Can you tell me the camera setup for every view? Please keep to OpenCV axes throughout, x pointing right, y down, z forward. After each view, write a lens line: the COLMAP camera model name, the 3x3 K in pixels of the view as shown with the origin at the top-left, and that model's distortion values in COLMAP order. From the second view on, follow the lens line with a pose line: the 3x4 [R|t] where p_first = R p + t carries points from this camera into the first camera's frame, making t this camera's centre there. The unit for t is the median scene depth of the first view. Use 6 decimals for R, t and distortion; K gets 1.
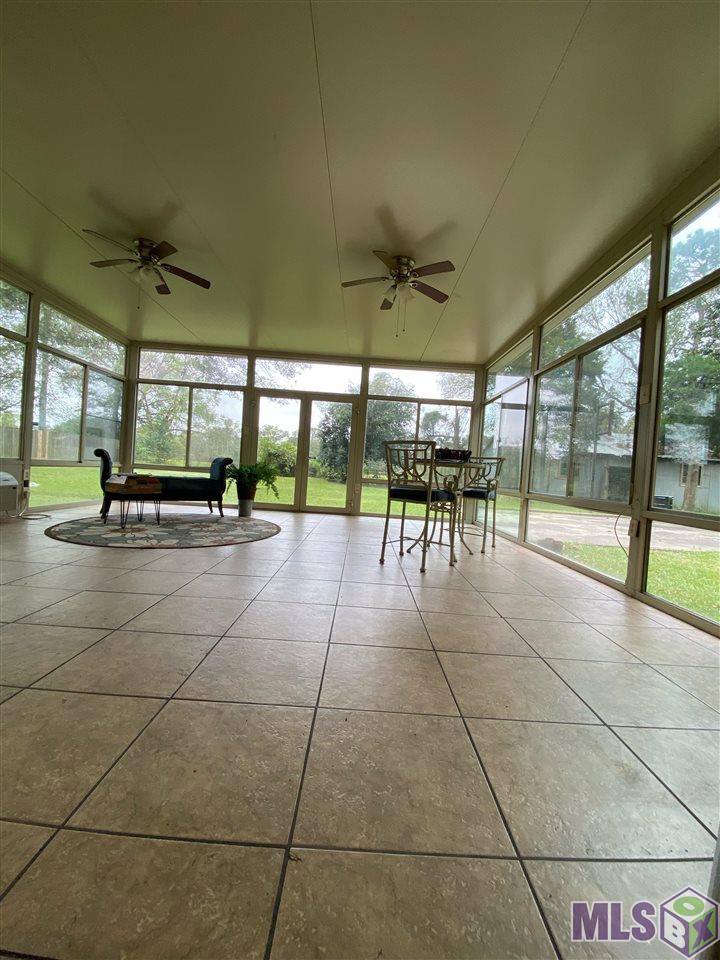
lens RADIAL K [[389.2, 0, 370.4], [0, 389.2, 482.9], [0, 0, 1]] dist [0.013191, -0.022871]
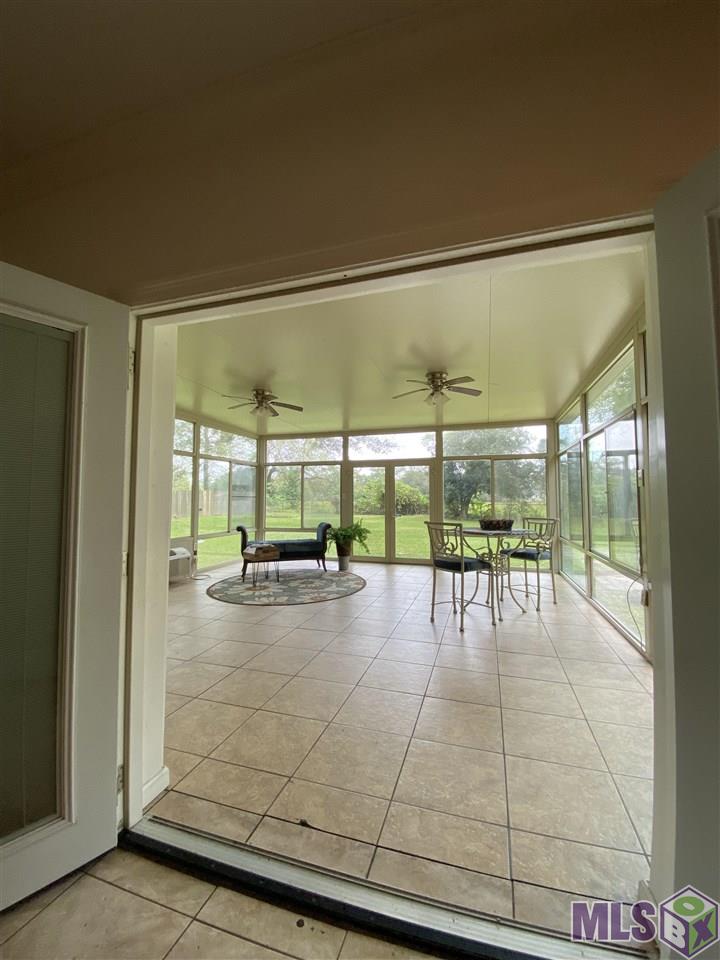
lens RADIAL K [[389.2, 0, 370.4], [0, 389.2, 482.9], [0, 0, 1]] dist [0.013191, -0.022871]
pose [[0.952075, -0.077285, -0.295938, 0.181135], [0.054042, 0.994833, -0.085940, -0.098896], [0.301051, 0.065829, 0.951333, -0.200947]]
